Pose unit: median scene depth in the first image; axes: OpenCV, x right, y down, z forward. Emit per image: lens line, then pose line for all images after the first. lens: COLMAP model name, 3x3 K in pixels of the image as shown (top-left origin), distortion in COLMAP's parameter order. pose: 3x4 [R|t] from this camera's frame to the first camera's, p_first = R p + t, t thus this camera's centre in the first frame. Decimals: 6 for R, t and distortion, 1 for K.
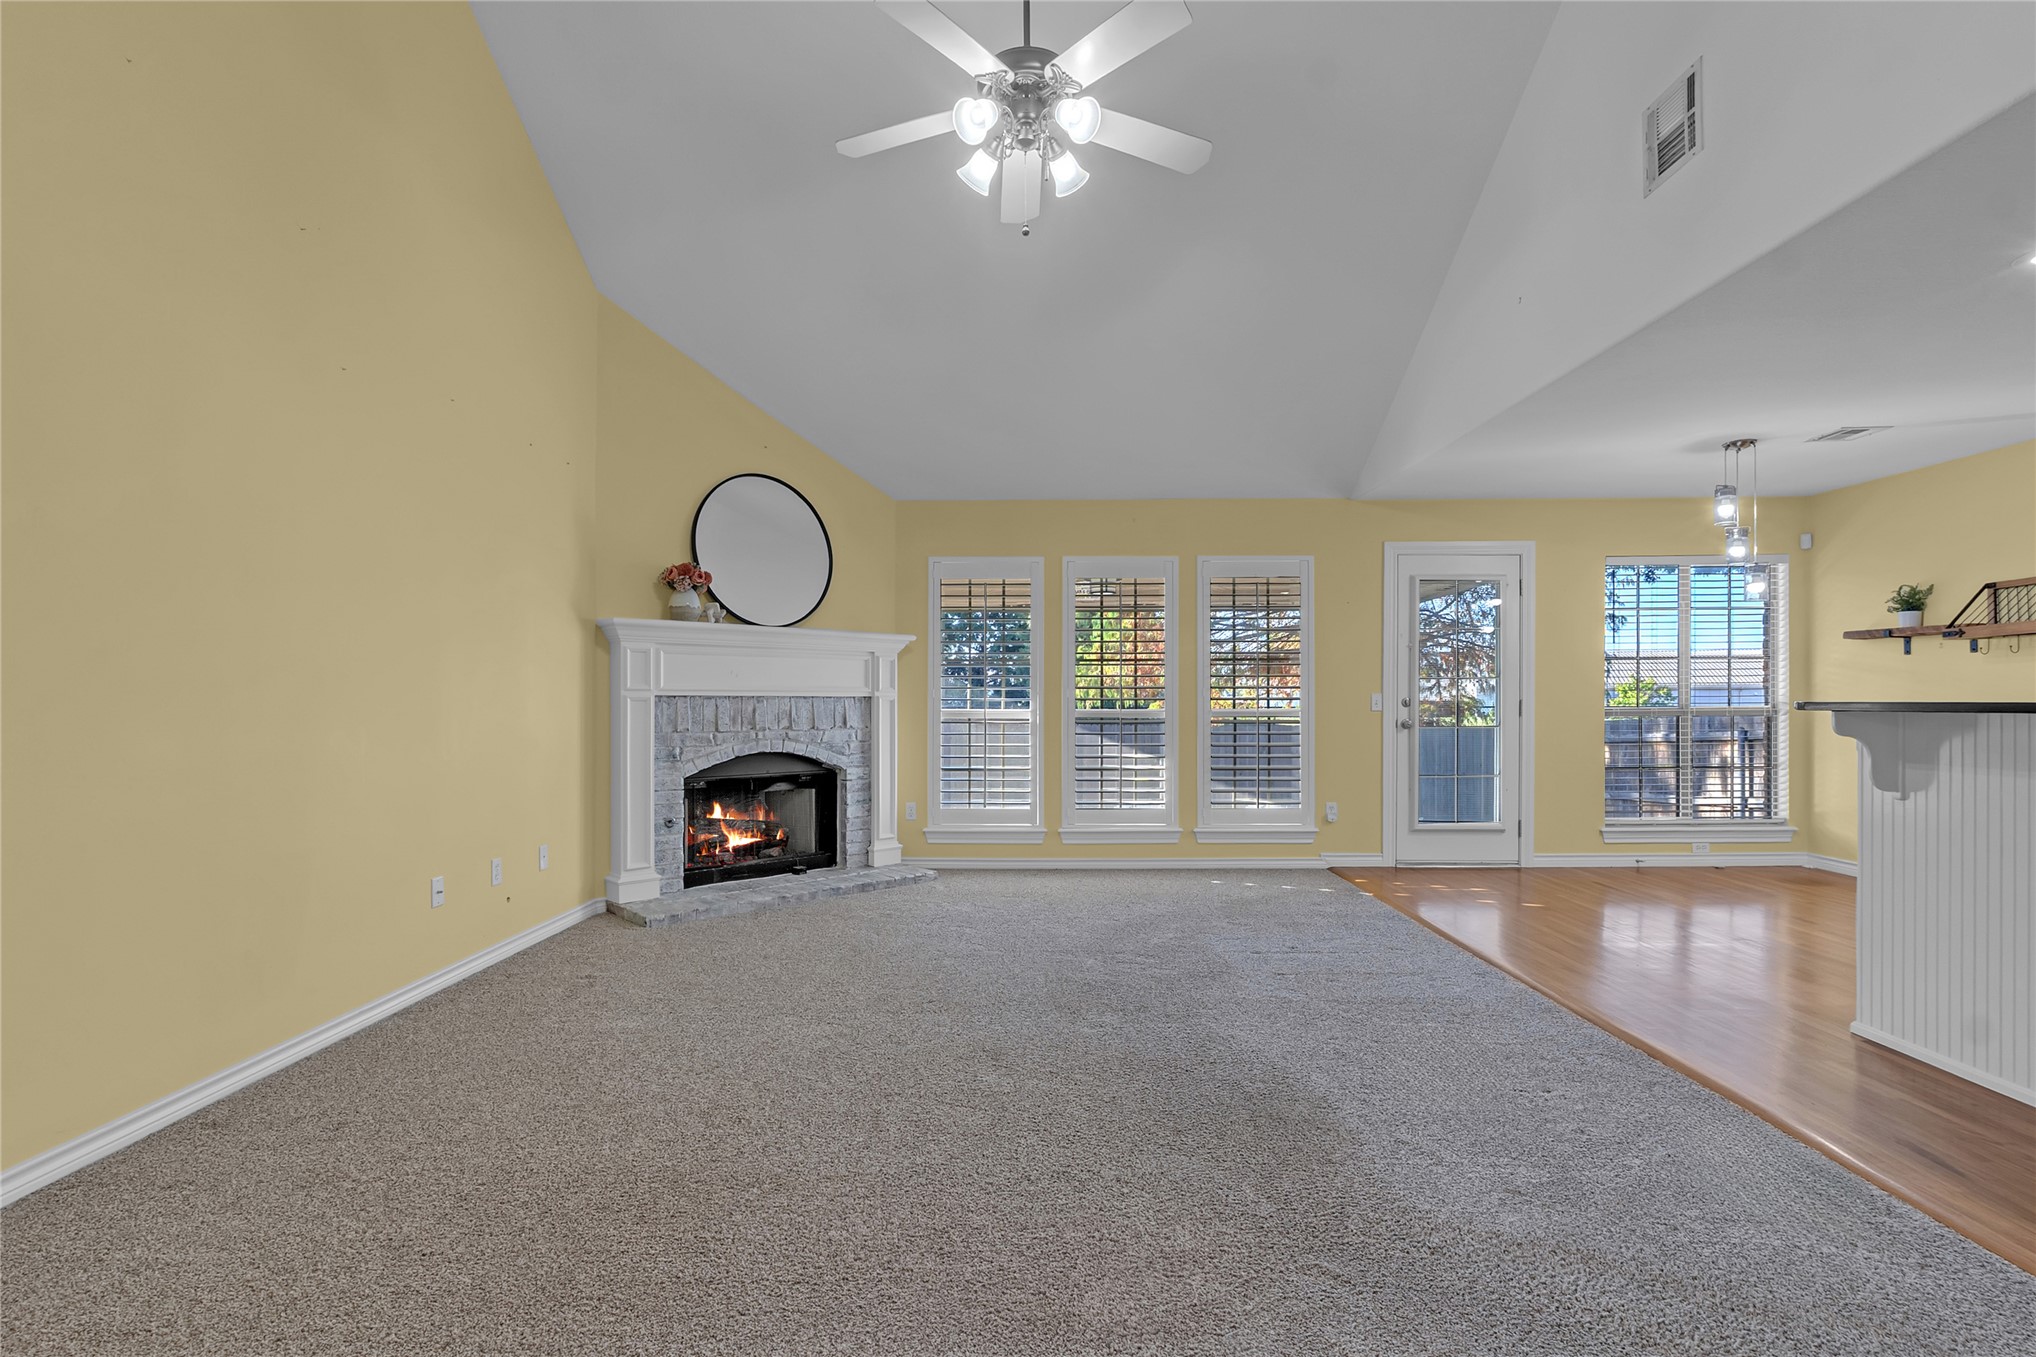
lens RADIAL K [[957.3, 0, 1031.3], [0, 957.3, 700.1], [0, 0, 1]] dist [-0.012404, 0.002859]
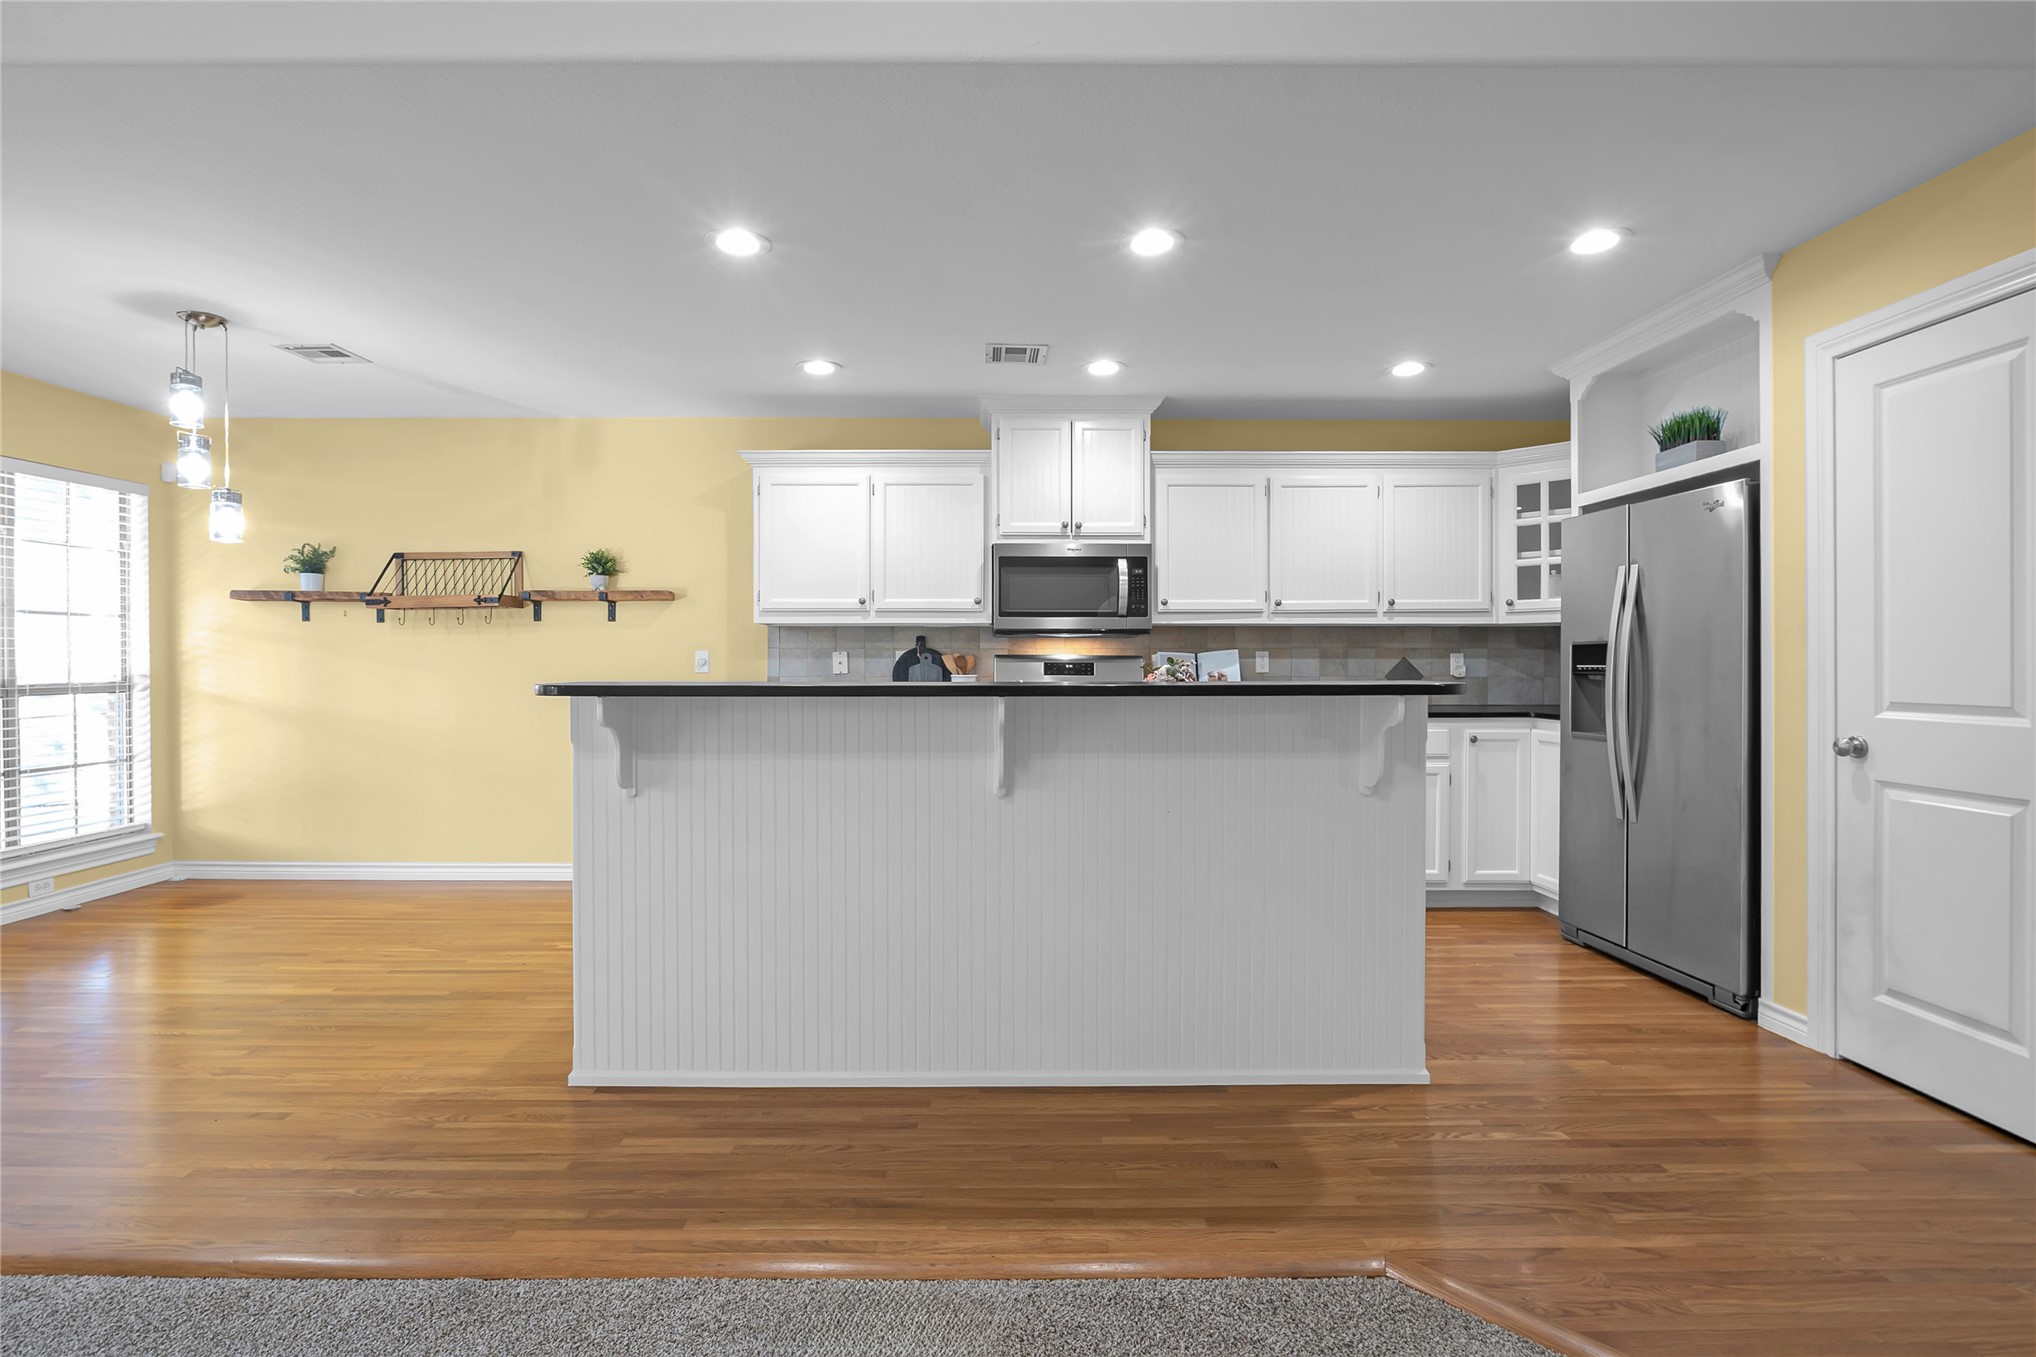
lens RADIAL K [[945.3, 0, 974.6], [0, 945.3, 671.0], [0, 0, 1]] dist [-0.016416, 0.001688]
pose [[-0.005397, -0.007729, 0.999956, 0.029301], [-0.001422, 0.999969, 0.007722, -0.007951], [-0.999984, -0.001380, -0.005408, 0.343491]]
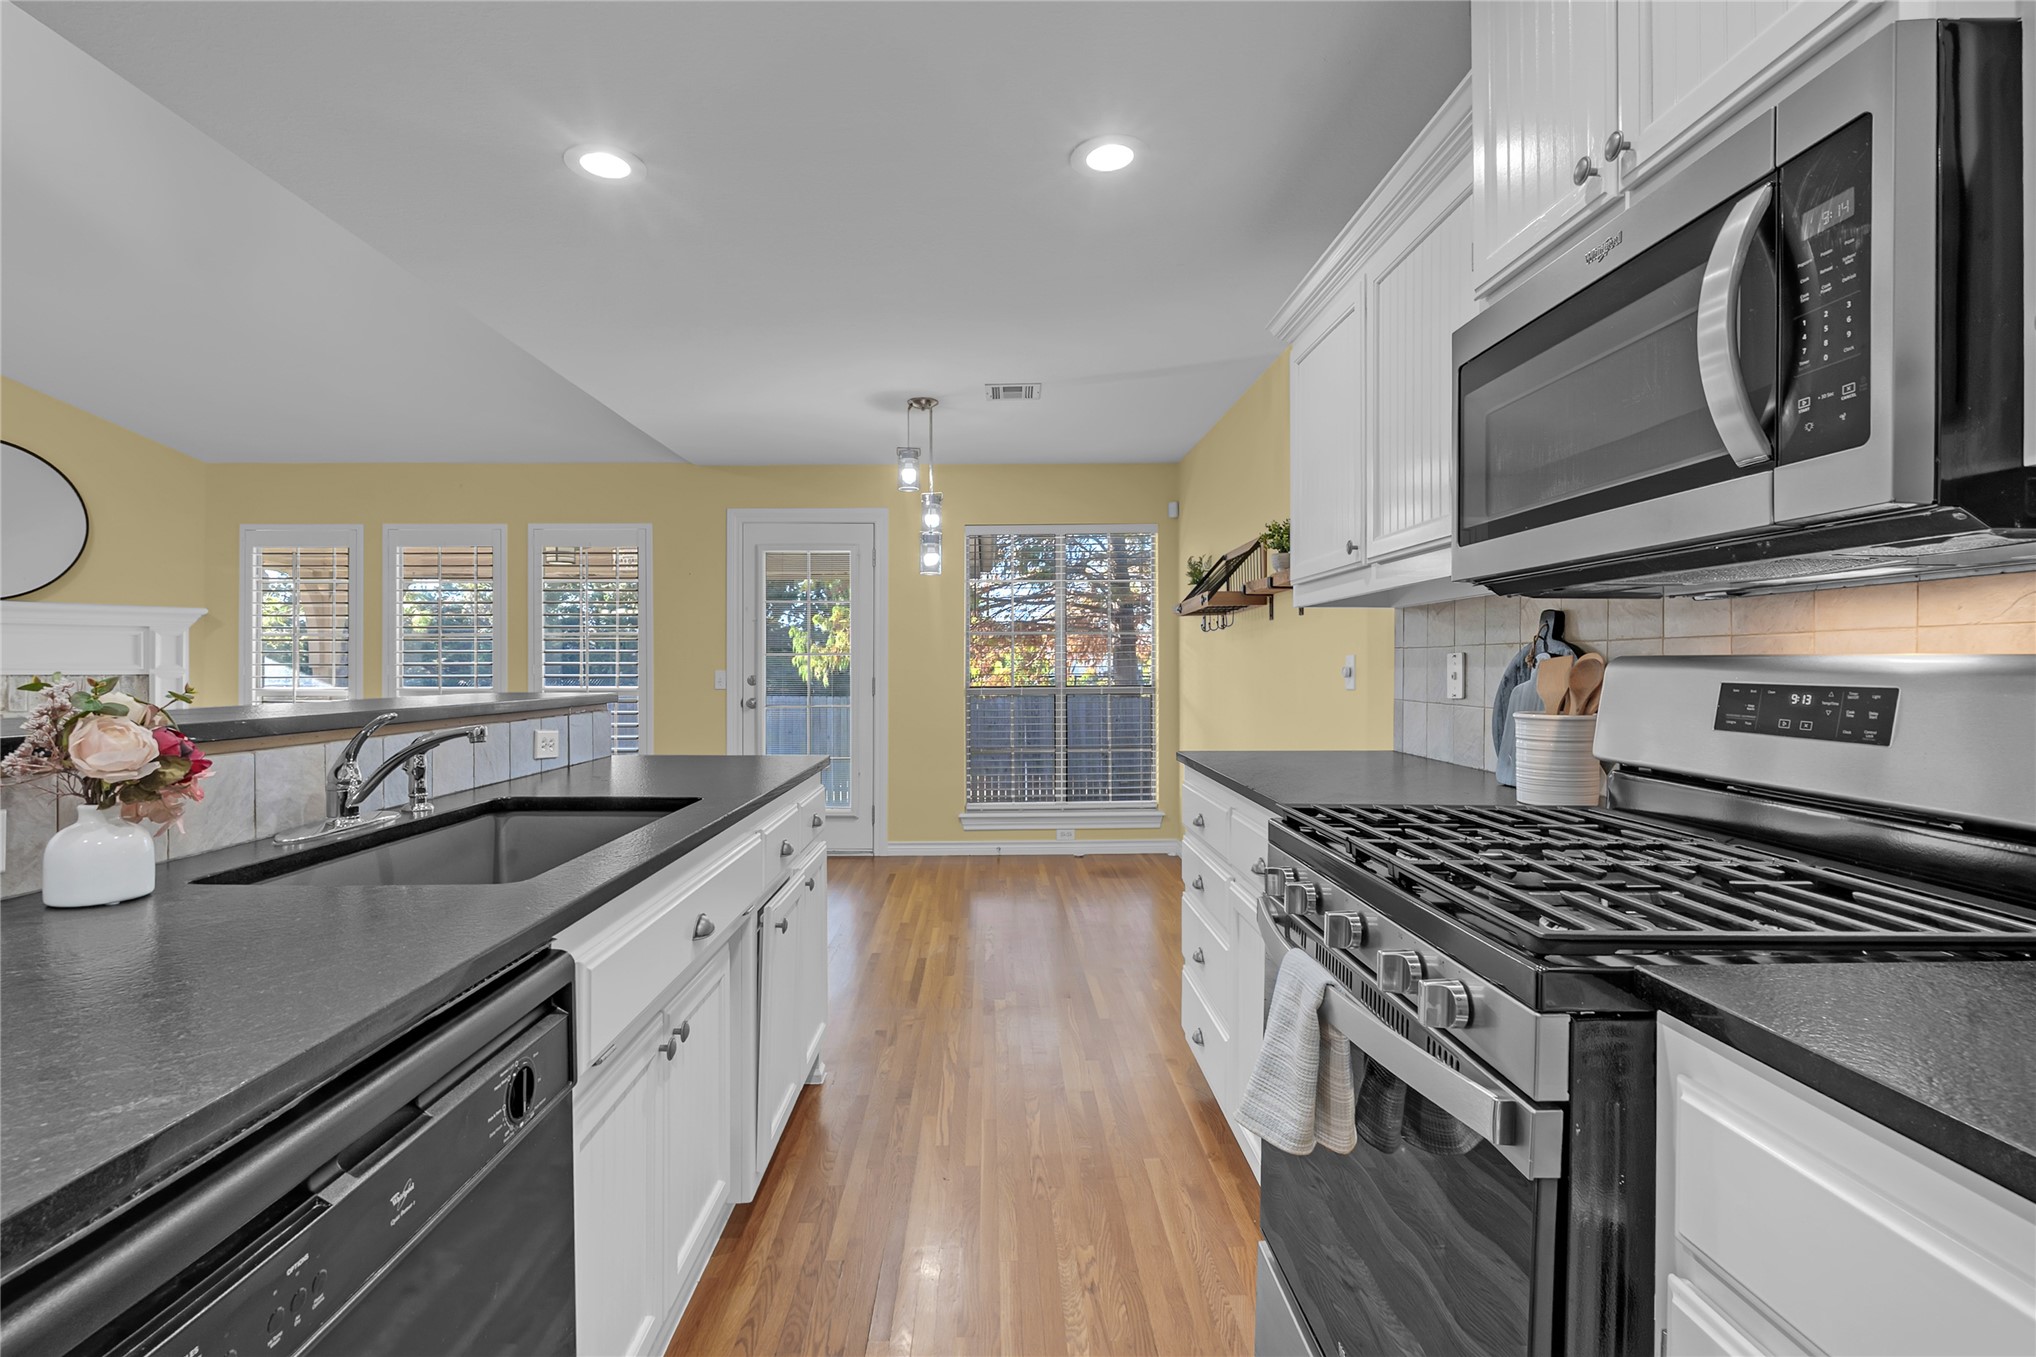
lens RADIAL K [[957.3, 0, 1009.1], [0, 957.3, 680.8], [0, 0, 1]] dist [-0.012404, 0.002859]
pose [[0.999817, -0.000086, 0.019123, 0.659457], [-0.000234, 0.999861, 0.016701, -0.013222], [-0.019121, -0.016702, 0.999678, 0.064385]]
